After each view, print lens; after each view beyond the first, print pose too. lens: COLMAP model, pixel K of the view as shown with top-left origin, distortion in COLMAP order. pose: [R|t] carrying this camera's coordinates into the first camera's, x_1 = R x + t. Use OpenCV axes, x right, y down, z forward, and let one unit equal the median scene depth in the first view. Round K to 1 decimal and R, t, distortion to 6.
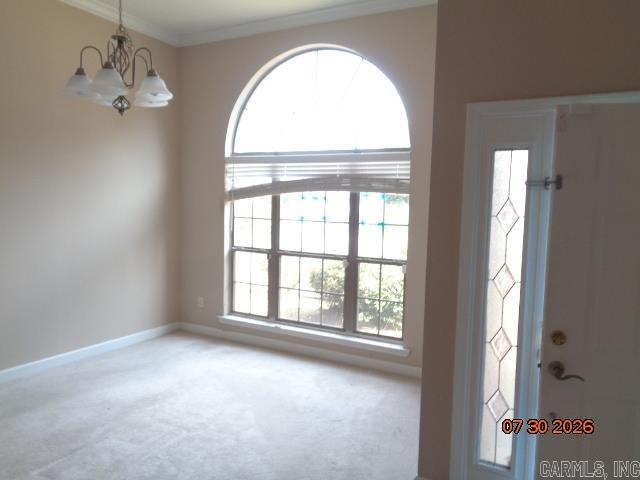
lens RADIAL K [[464.5, 0, 319.2], [0, 464.5, 238.5], [0, 0, 1]] dist [-0.030255, 0.016757]
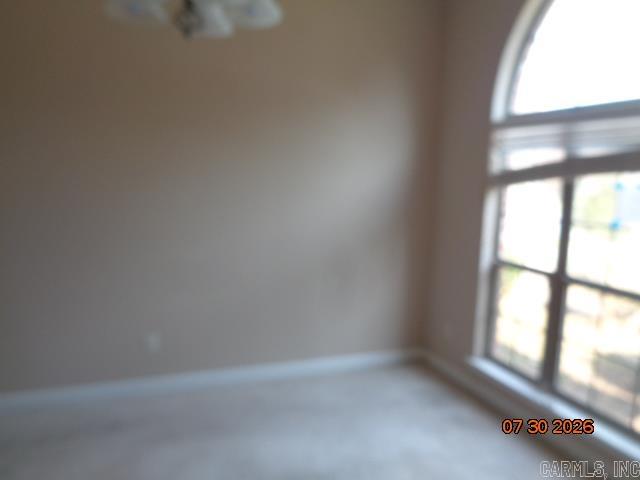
lens RADIAL K [[464.5, 0, 323.3], [0, 464.5, 242.5], [0, 0, 1]] dist [-0.030255, 0.016757]
pose [[0.765609, 0.083217, -0.637901, 0.042402], [-0.055837, 0.996452, 0.062977, -0.032694], [0.640878, -0.012597, 0.767539, 0.346947]]
